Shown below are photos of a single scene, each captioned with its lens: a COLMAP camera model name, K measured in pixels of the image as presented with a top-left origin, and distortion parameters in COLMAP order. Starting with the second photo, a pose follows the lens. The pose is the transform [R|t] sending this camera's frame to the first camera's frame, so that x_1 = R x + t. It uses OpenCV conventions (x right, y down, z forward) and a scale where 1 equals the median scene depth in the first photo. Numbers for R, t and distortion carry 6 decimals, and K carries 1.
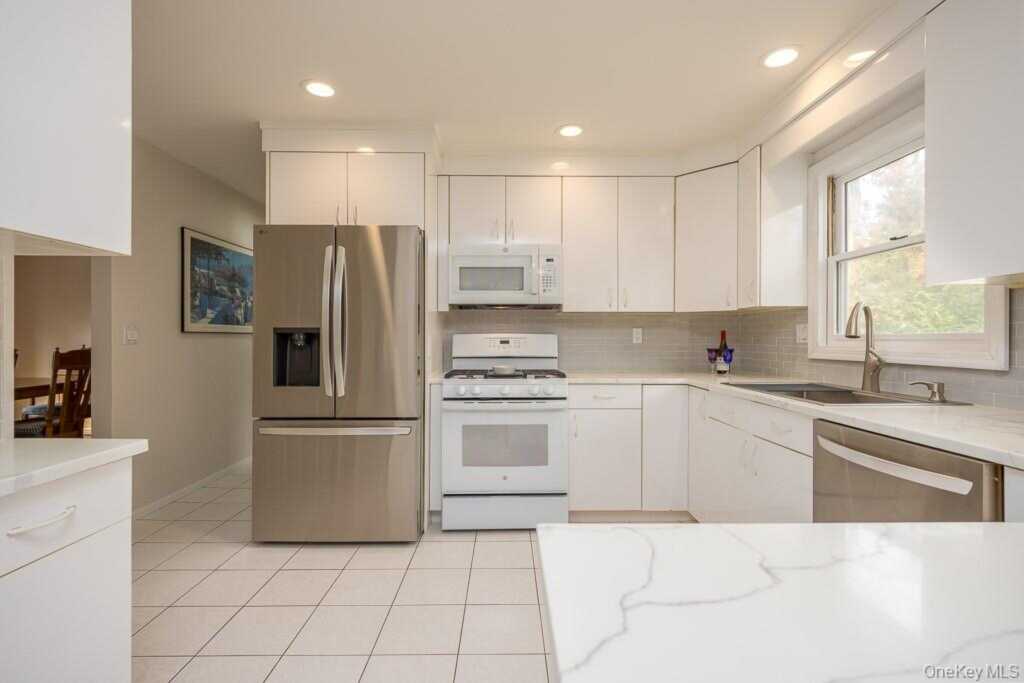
lens RADIAL K [[494.9, 0, 512.0], [0, 494.9, 341.5], [0, 0, 1]] dist [0.001096, 0.000238]
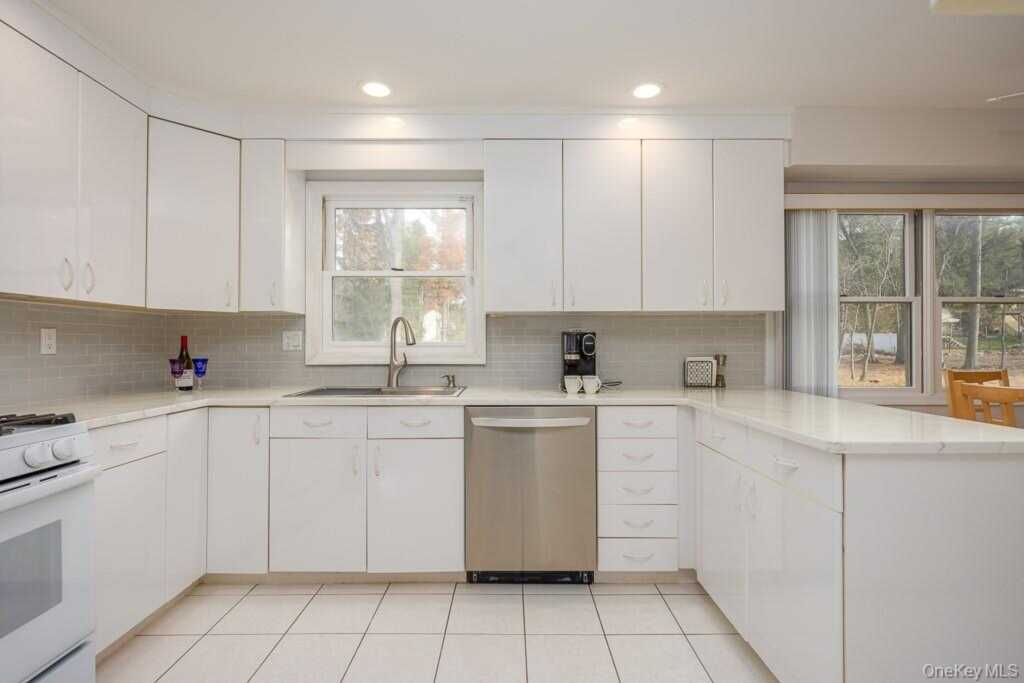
lens RADIAL K [[486.9, 0, 512.0], [0, 486.9, 341.5], [0, 0, 1]] dist [0.000482, 0.000128]
pose [[0.006601, 0.009386, 0.999934, -0.398996], [0.011143, 0.999893, -0.009459, 0.000133], [-0.999916, 0.011204, 0.006495, 0.539628]]
